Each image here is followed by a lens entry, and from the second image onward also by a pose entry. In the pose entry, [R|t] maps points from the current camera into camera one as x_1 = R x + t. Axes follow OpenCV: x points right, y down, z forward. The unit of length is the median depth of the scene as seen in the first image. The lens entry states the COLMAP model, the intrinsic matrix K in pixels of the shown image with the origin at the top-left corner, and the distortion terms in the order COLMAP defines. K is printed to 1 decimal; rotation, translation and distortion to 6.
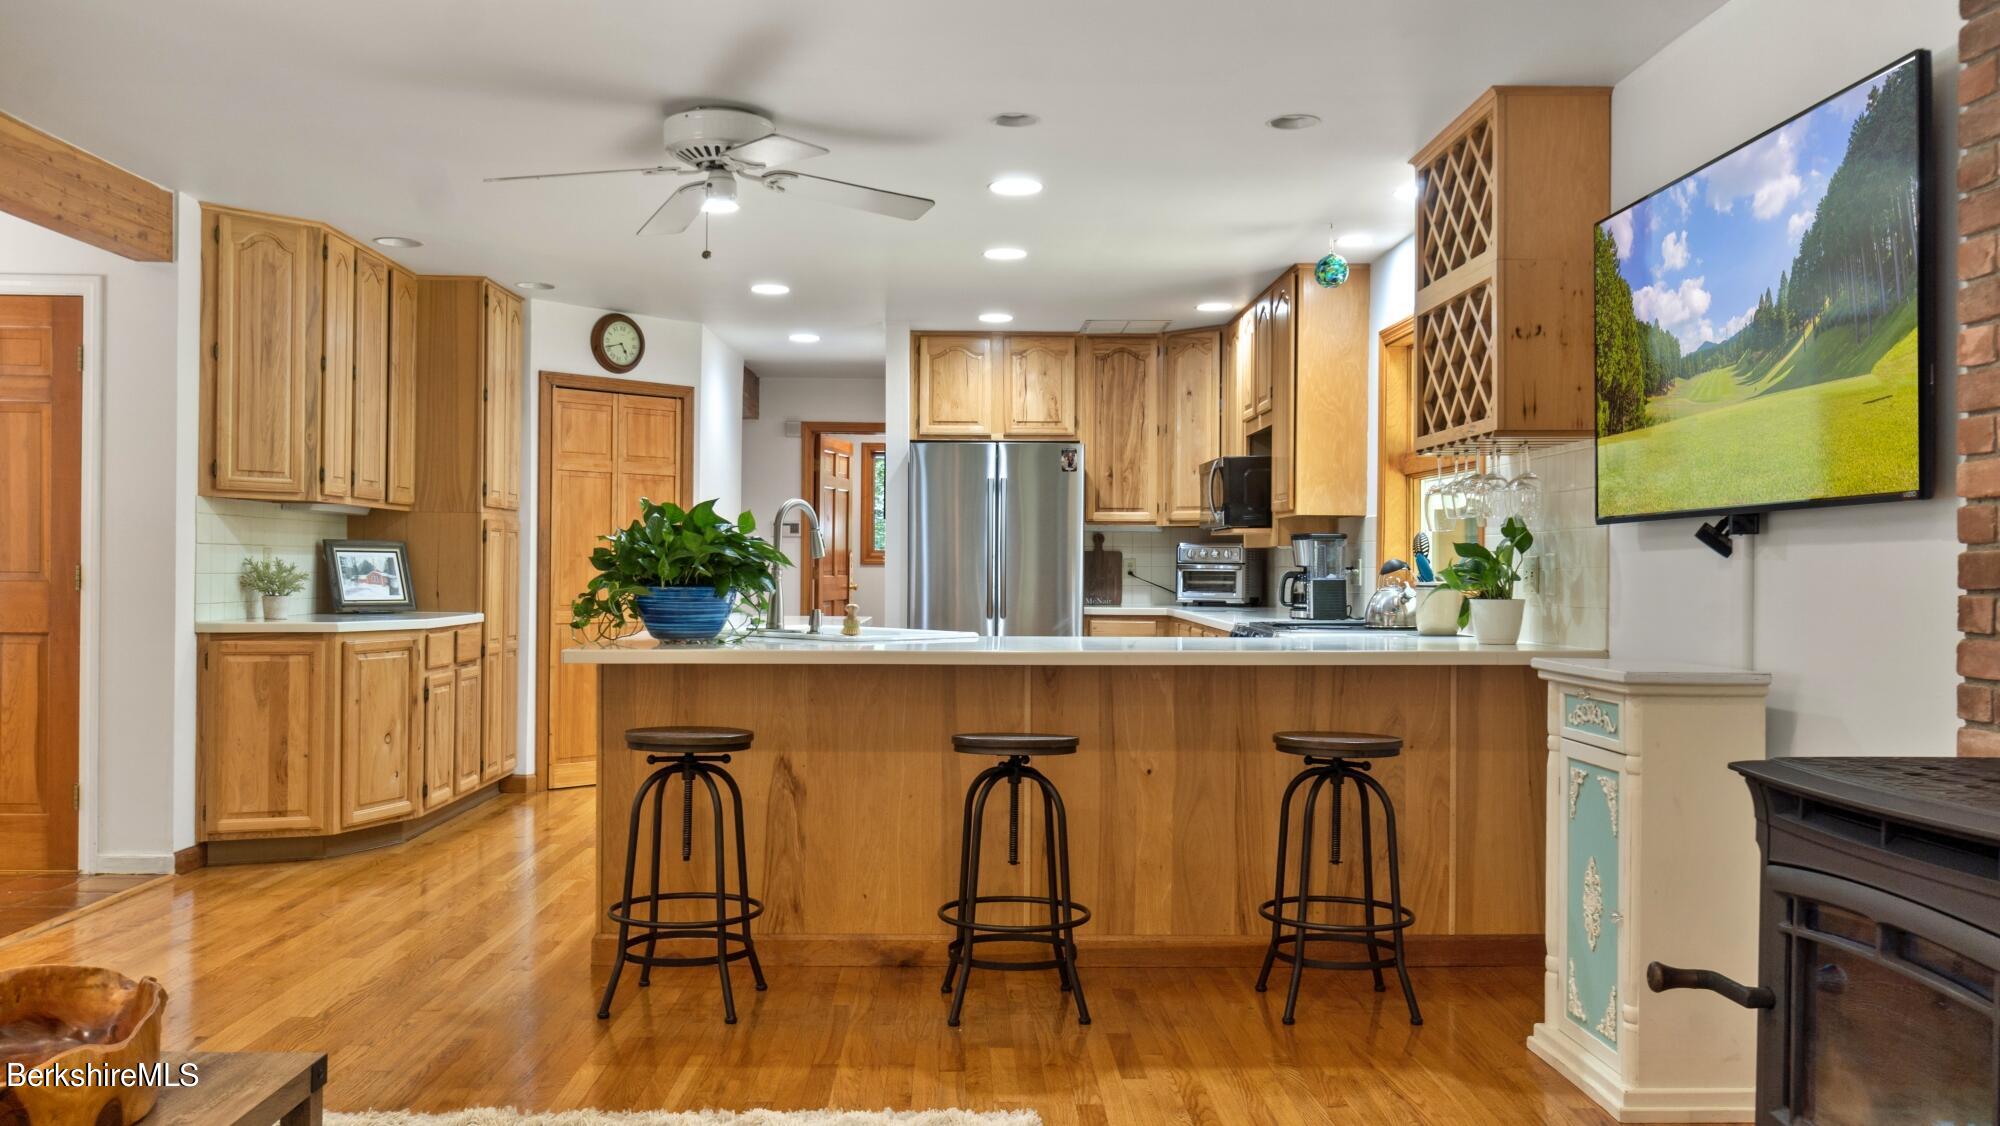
lens RADIAL K [[1566.2, 0, 1000.0], [0, 1566.2, 563.0], [0, 0, 1]] dist [-0.002993, 0.006880]
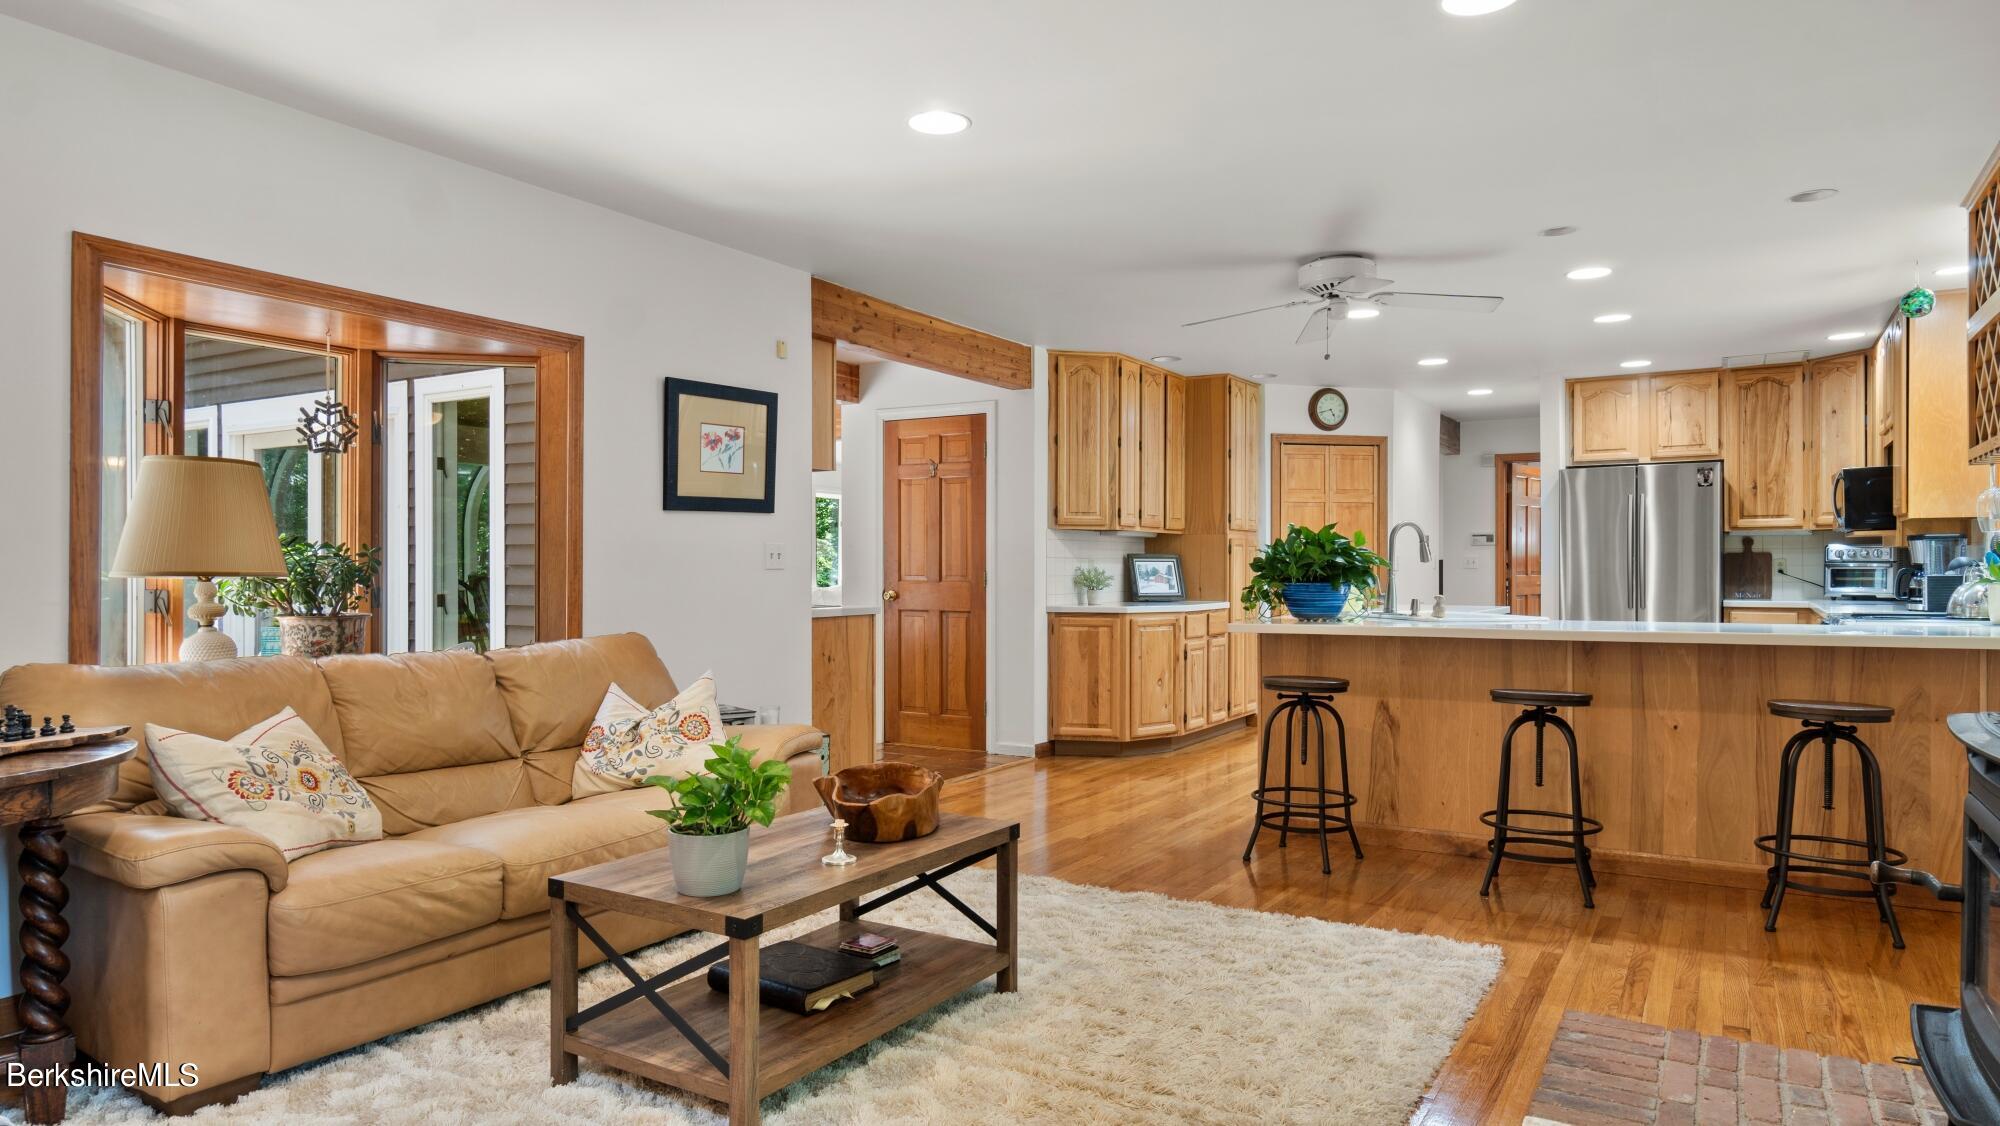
lens RADIAL K [[1216.1, 0, 1000.0], [0, 1216.1, 563.0], [0, 0, 1]] dist [-0.000872, 0.000904]
pose [[0.842955, -0.011890, -0.537852, 0.123512], [0.010022, 0.999929, -0.006398, 0.000550], [0.537890, 0.000003, 0.843015, -0.095560]]
